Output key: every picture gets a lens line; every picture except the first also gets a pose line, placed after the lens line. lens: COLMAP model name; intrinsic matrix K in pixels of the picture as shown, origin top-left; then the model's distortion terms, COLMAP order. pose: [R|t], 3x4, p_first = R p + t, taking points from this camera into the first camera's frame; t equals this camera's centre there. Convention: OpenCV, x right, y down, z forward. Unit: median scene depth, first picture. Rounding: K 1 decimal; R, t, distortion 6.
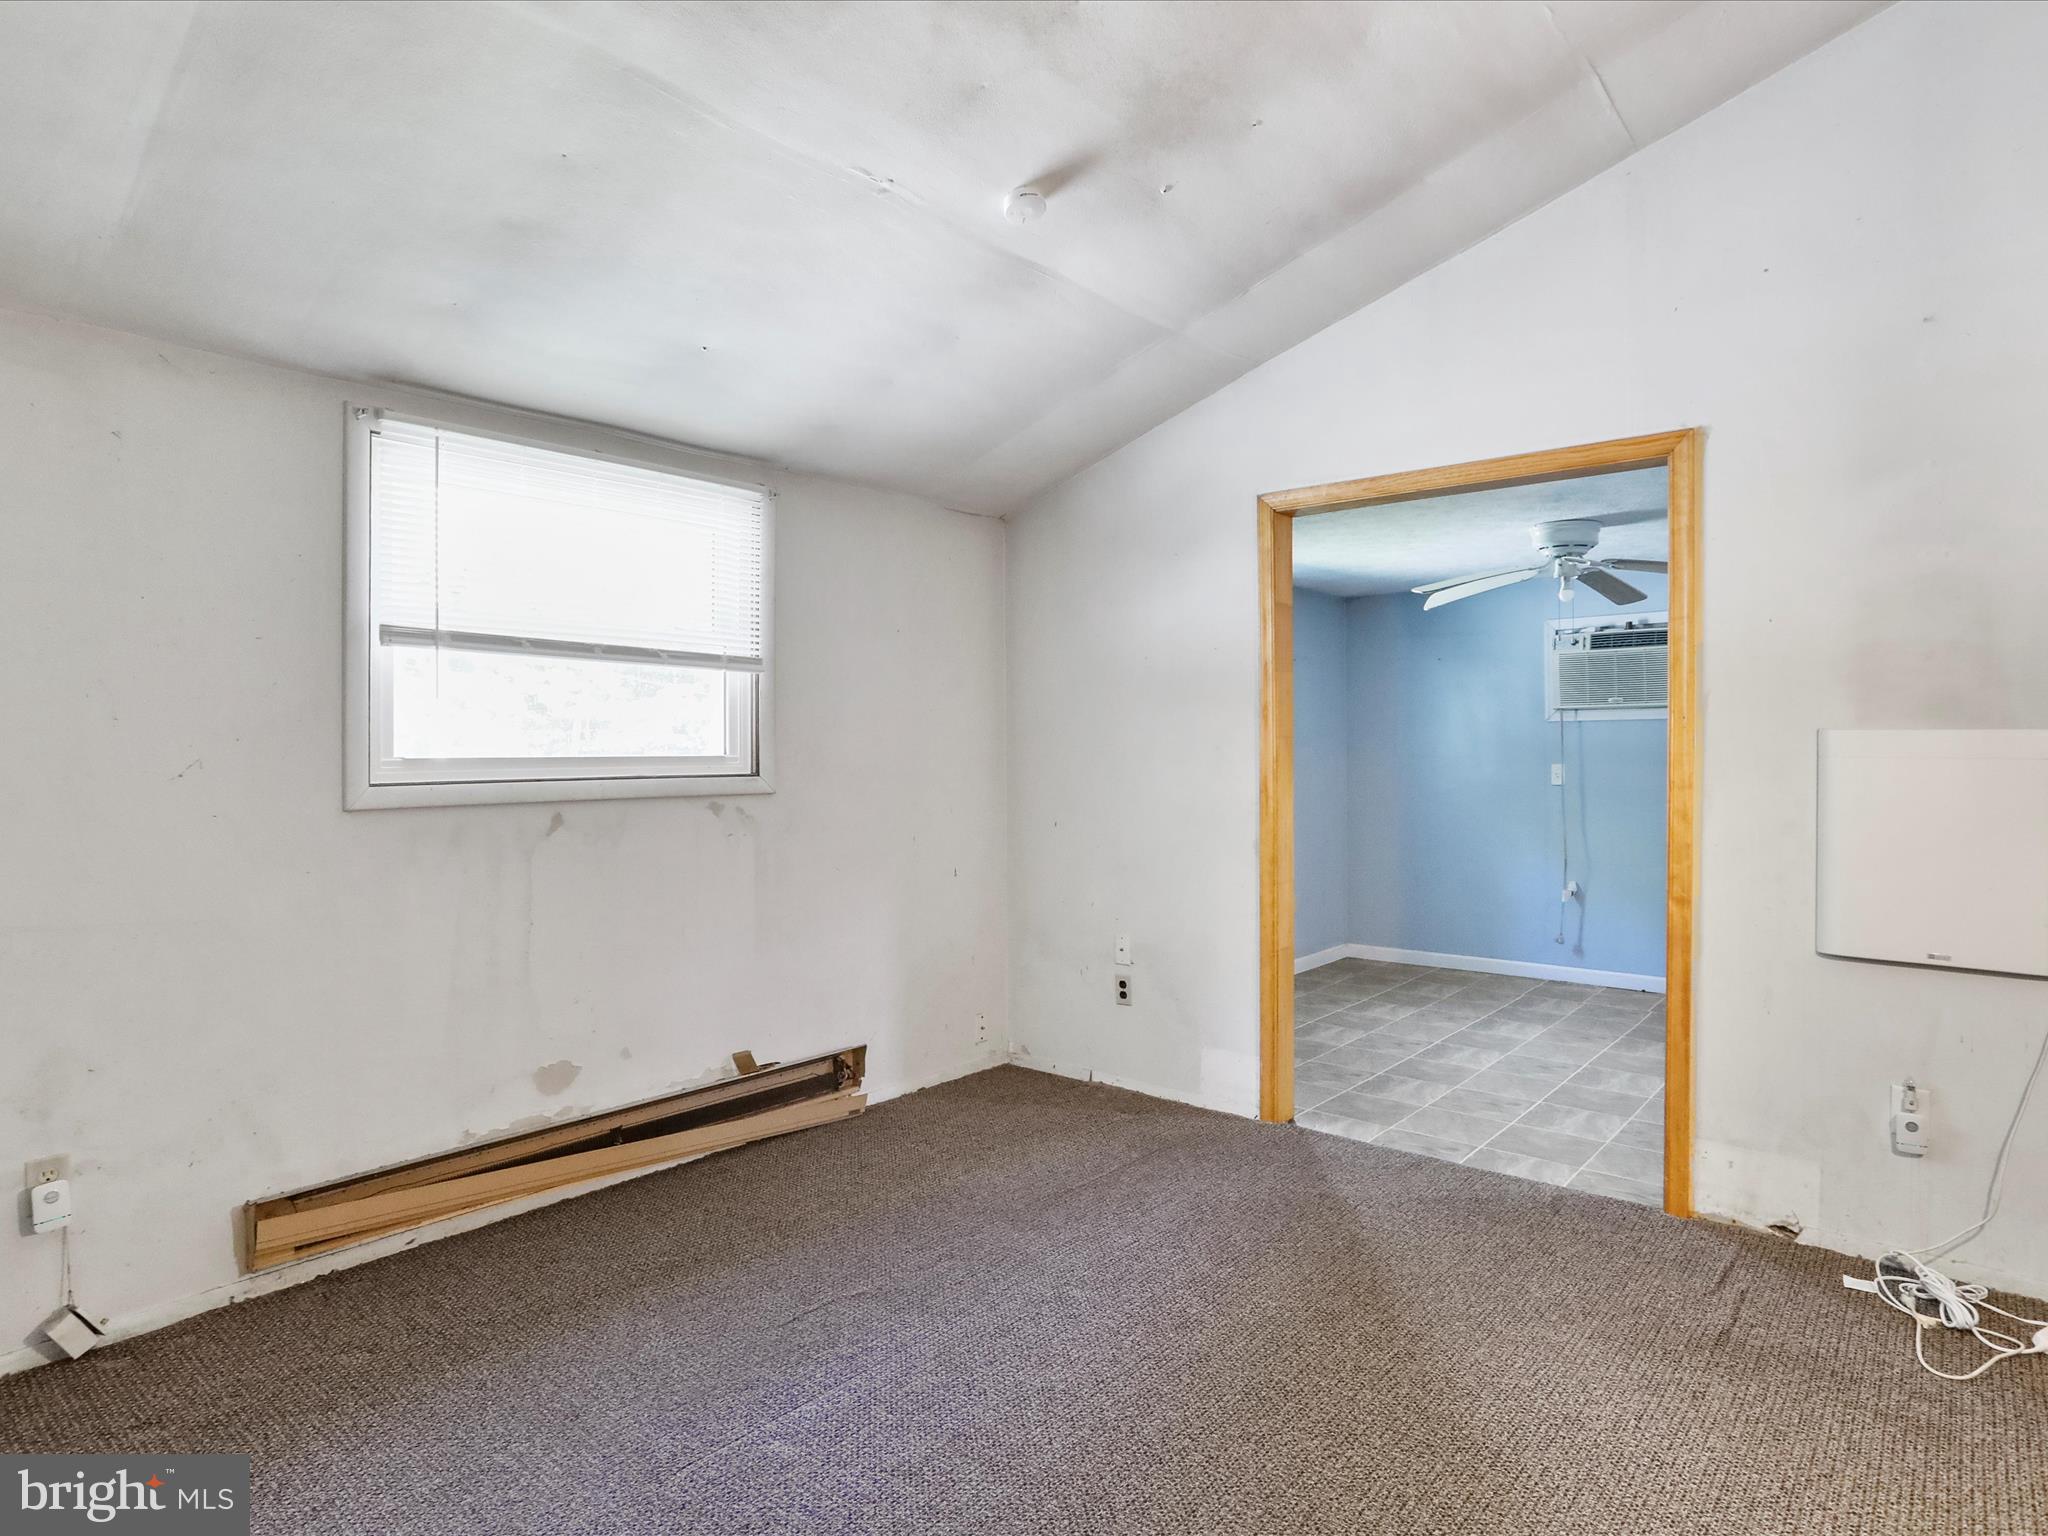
lens RADIAL K [[1159.7, 0, 1024.4], [0, 1159.7, 734.8], [0, 0, 1]] dist [0.003943, 0.001393]
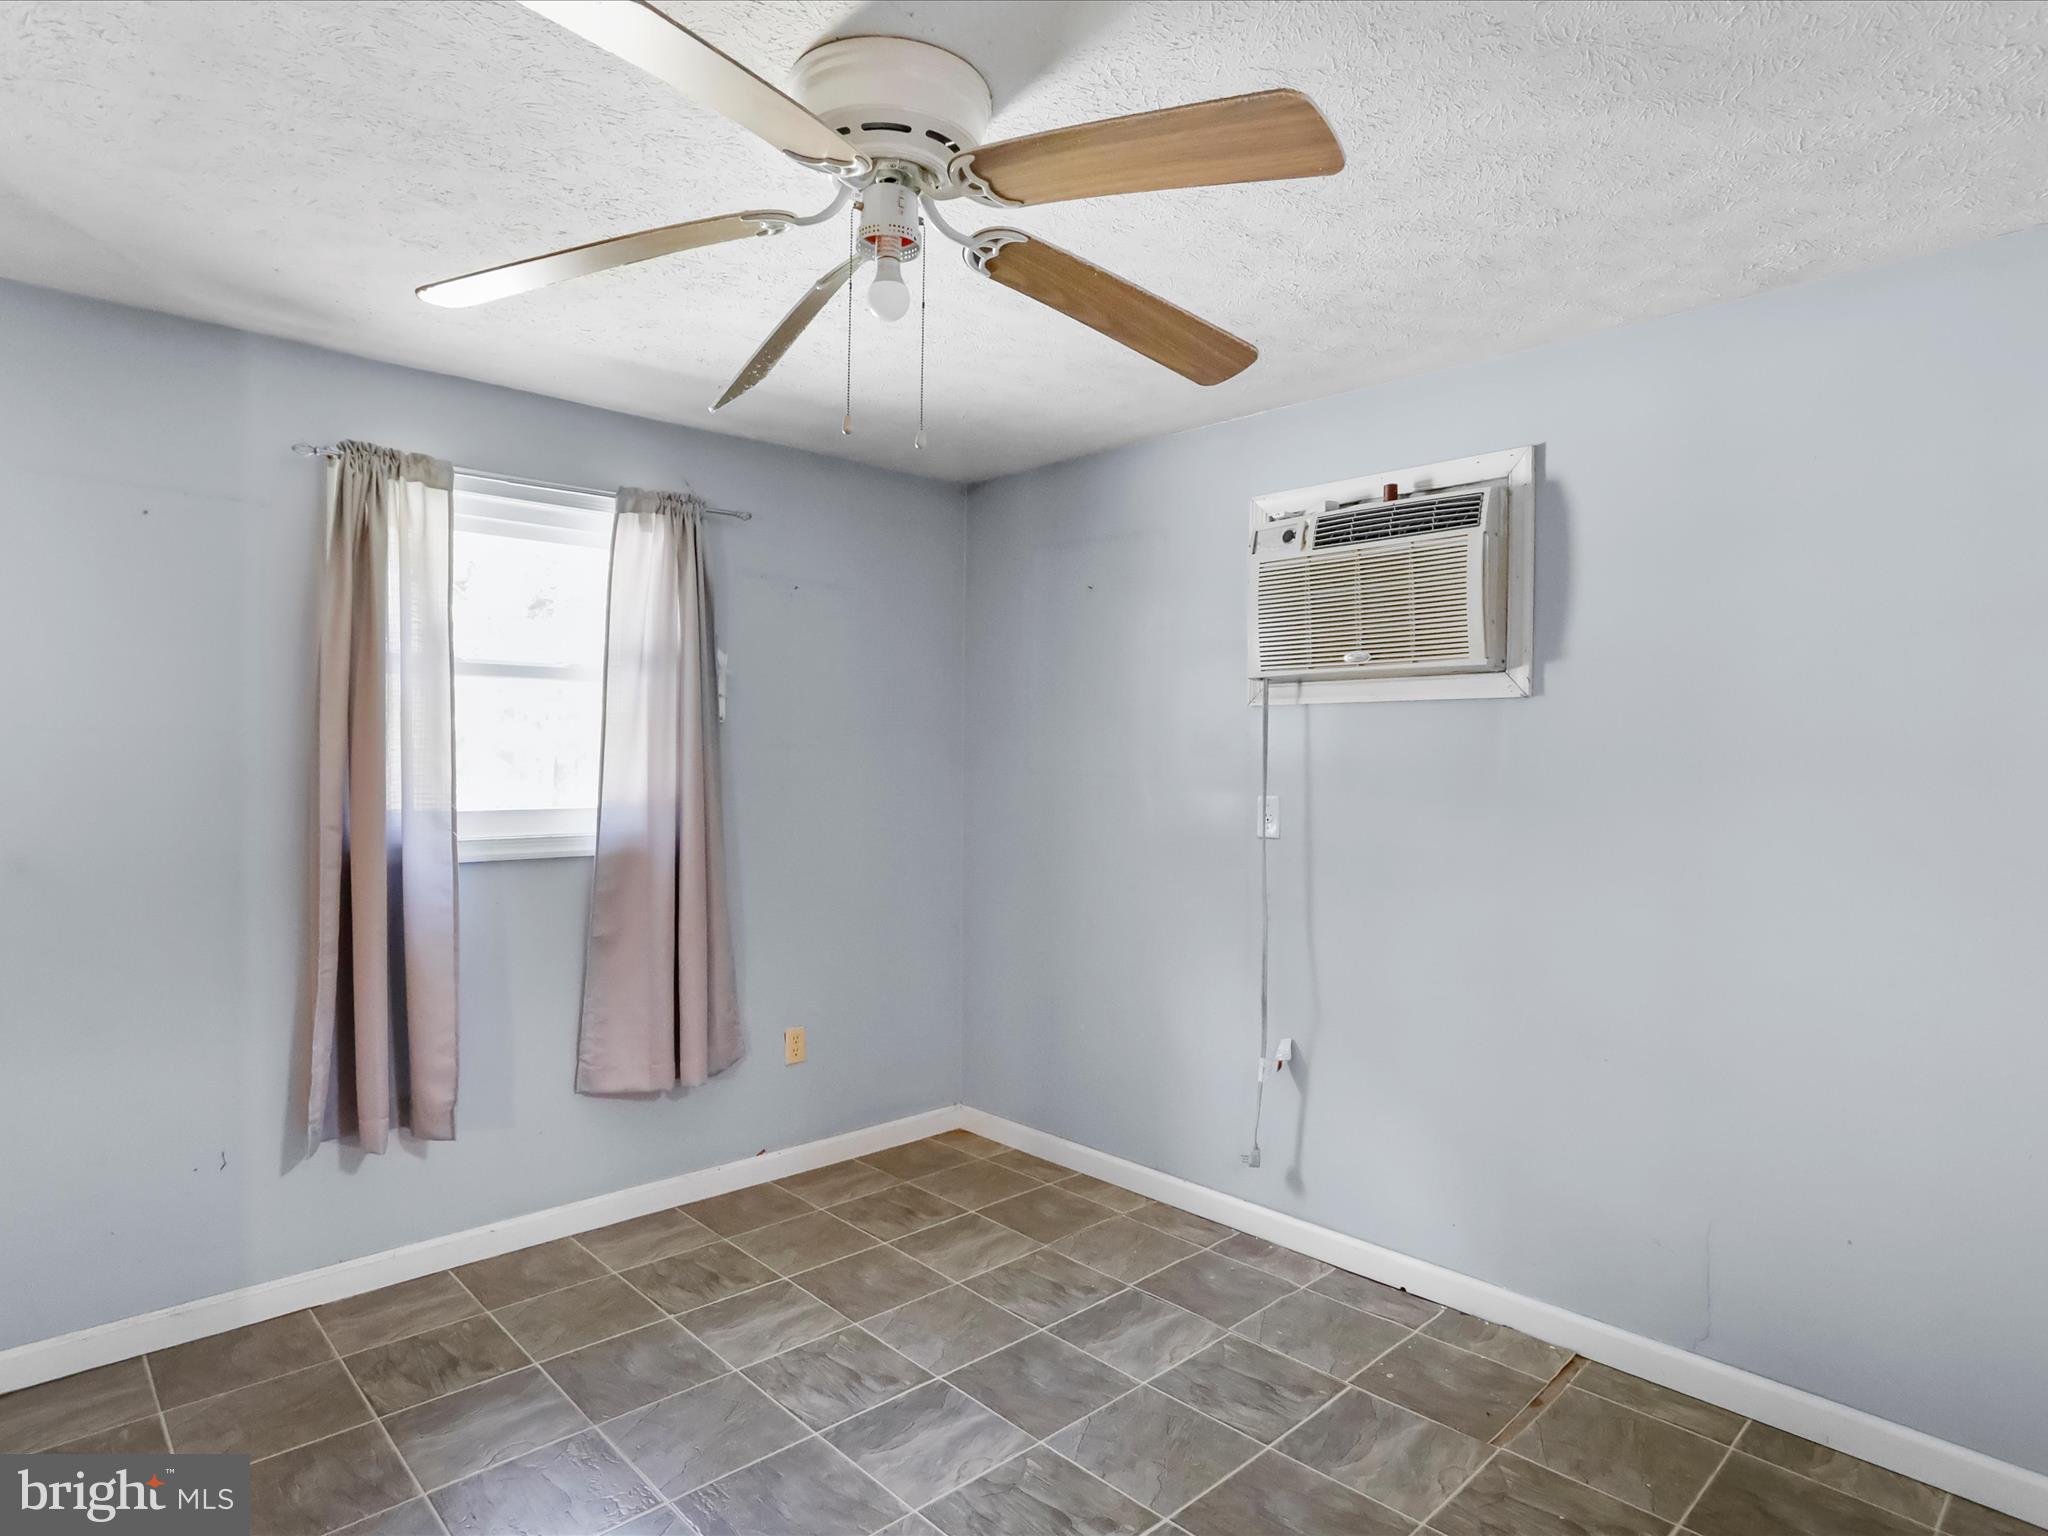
lens RADIAL K [[1136.6, 0, 1024.0], [0, 1136.6, 768.0], [0, 0, 1]] dist [-0.000871, -0.001112]
pose [[0.990722, 0.010326, -0.135514, 0.432030], [-0.008412, 0.999857, 0.014692, 0.008492], [0.135646, -0.013415, 0.990666, 0.527374]]
